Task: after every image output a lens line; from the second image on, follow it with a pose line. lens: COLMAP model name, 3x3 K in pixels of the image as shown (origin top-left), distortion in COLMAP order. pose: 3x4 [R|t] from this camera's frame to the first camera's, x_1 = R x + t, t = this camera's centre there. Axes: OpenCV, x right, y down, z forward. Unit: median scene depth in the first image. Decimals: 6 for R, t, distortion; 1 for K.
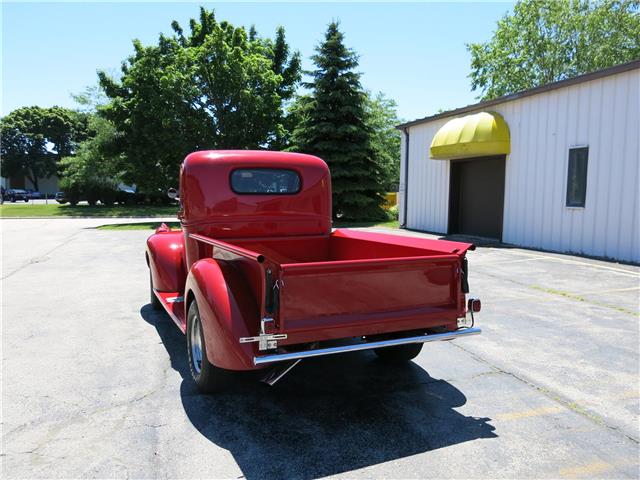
lens RADIAL K [[536.3, 0, 318.9], [0, 536.3, 240.3], [0, 0, 1]] dist [-0.022938, 0.014031]
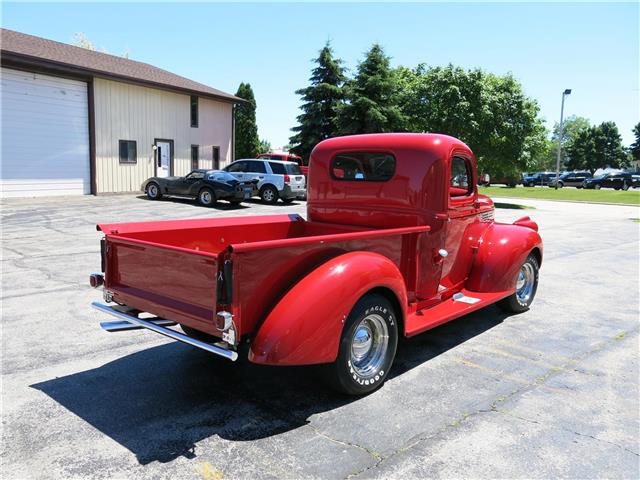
lens RADIAL K [[536.3, 0, 321.1], [0, 536.3, 241.4], [0, 0, 1]] dist [-0.022938, 0.014031]
pose [[0.418155, 0.125525, -0.899661, 0.283914], [-0.100544, 0.990716, 0.091497, -0.023176], [0.902794, 0.052195, 0.426894, 0.209490]]
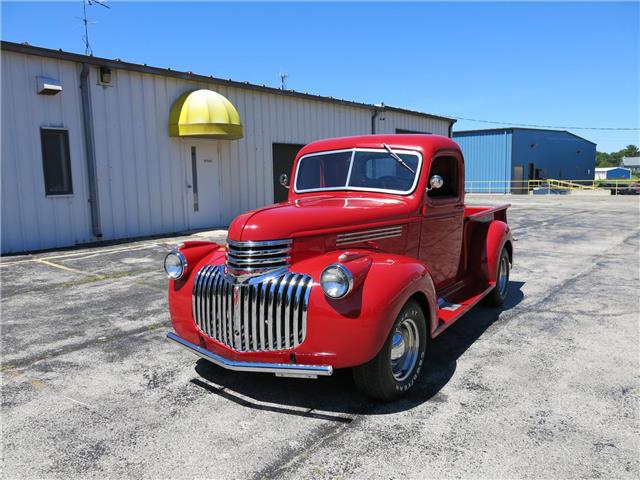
lens RADIAL K [[536.3, 0, 321.0], [0, 536.3, 241.5], [0, 0, 1]] dist [-0.022938, 0.014031]
pose [[-0.588525, -0.097510, 0.802577, -0.340732], [0.082193, 0.980340, 0.179379, -0.066315], [-0.804290, 0.171536, -0.568940, 0.677234]]
